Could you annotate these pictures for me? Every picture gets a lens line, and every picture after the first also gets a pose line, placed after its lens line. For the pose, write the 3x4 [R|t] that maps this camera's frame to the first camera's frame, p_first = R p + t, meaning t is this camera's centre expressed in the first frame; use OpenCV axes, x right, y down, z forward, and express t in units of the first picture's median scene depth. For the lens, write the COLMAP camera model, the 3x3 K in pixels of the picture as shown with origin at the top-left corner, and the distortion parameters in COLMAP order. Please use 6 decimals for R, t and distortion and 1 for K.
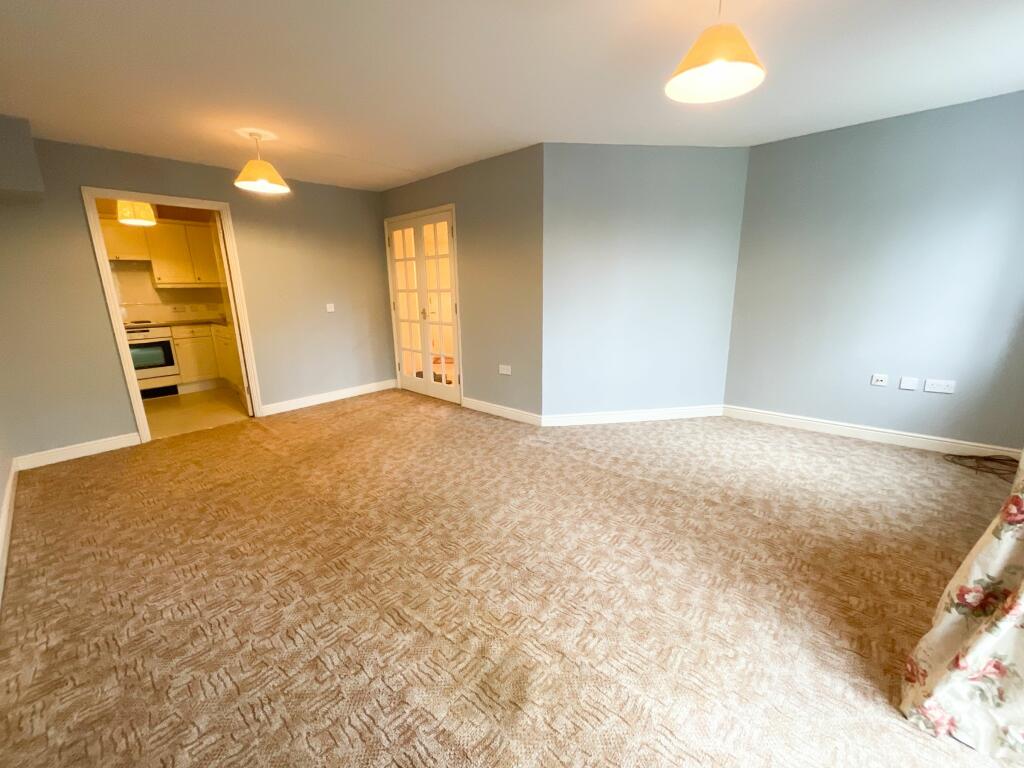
lens RADIAL K [[411.9, 0, 511.0], [0, 411.9, 383.4], [0, 0, 1]] dist [0.000626, 0.000025]
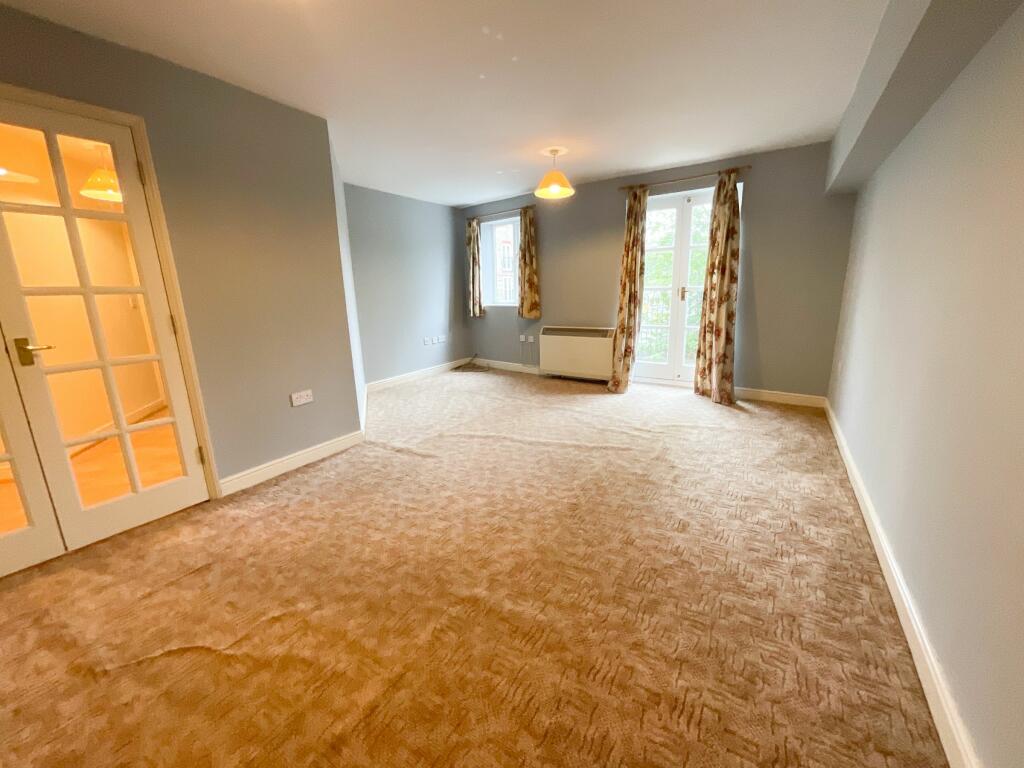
lens RADIAL K [[411.9, 0, 506.9], [0, 411.9, 381.7], [0, 0, 1]] dist [0.000626, 0.000025]
pose [[-0.152915, -0.189484, 0.969903, -1.087511], [0.269052, 0.936390, 0.225356, -0.178318], [-0.950909, 0.295415, -0.092207, 1.017480]]
